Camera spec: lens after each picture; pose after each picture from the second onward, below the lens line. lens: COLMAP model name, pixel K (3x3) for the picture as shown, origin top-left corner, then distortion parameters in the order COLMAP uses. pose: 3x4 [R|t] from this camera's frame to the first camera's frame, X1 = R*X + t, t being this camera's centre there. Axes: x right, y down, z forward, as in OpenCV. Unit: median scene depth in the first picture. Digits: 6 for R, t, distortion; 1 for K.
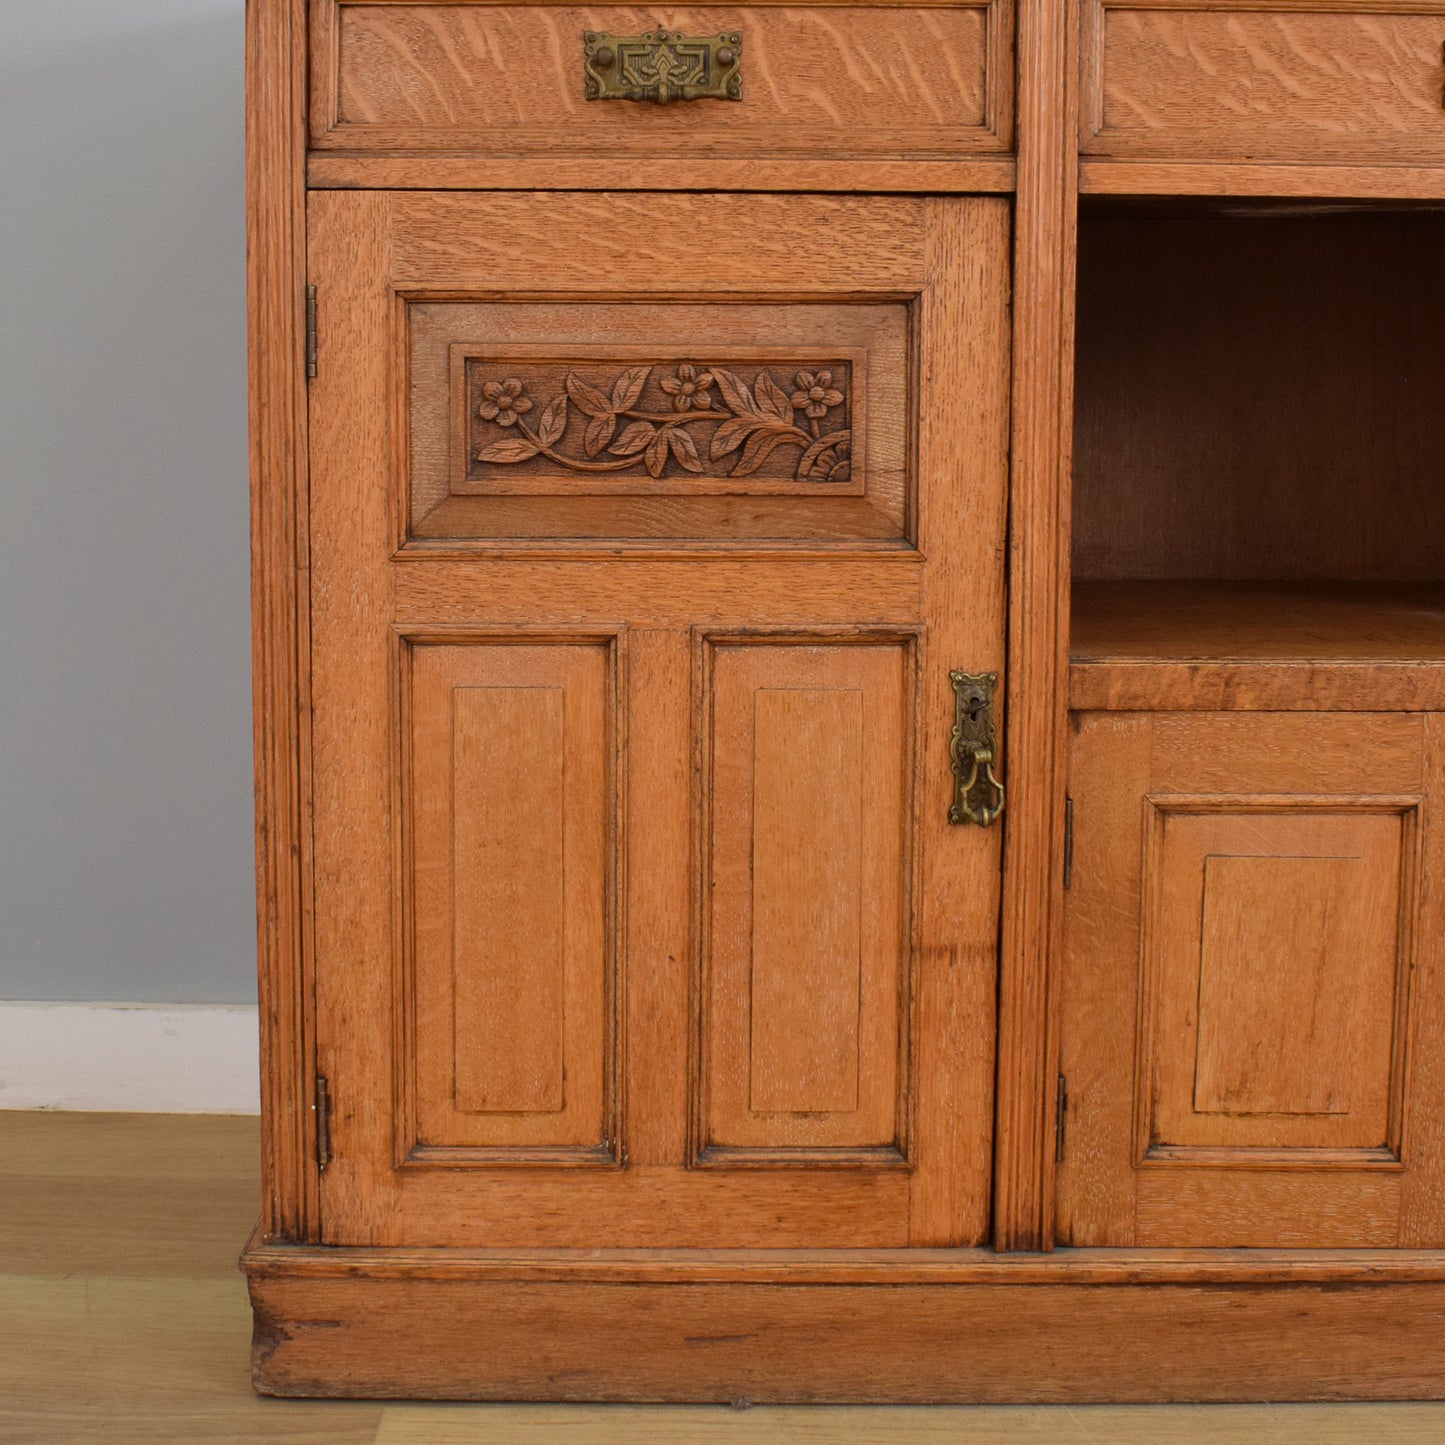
lens RADIAL K [[2223.3, 0, 661.9], [0, 2223.3, 591.4], [0, 0, 1]] dist [-0.097517, -0.001518]
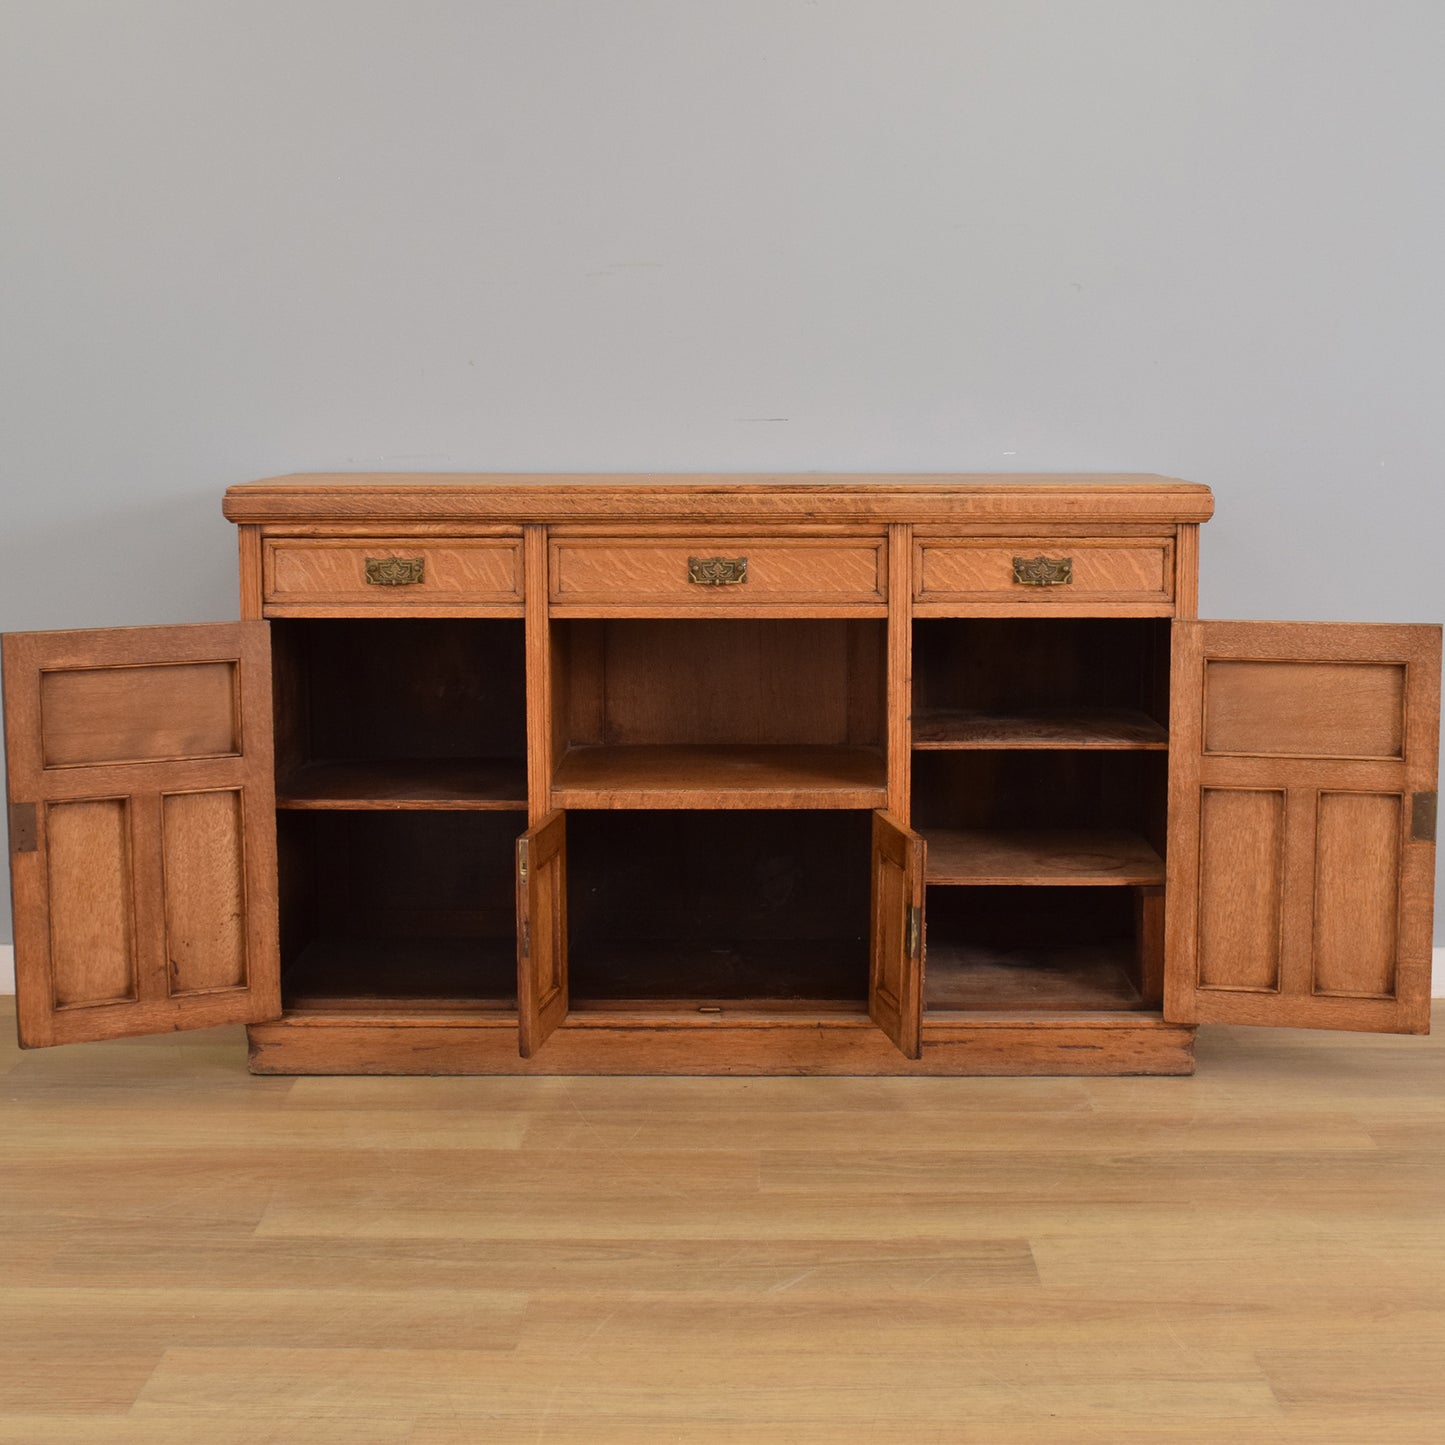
lens RADIAL K [[2495.2, 0, 724.4], [0, 2495.2, 721.8], [0, 0, 1]] dist [-0.063974, -0.002915]
pose [[0.999979, -0.006394, -0.000914, 0.400155], [0.006422, 0.999365, 0.035061, -0.157189], [0.000689, -0.035066, 0.999385, -2.019177]]
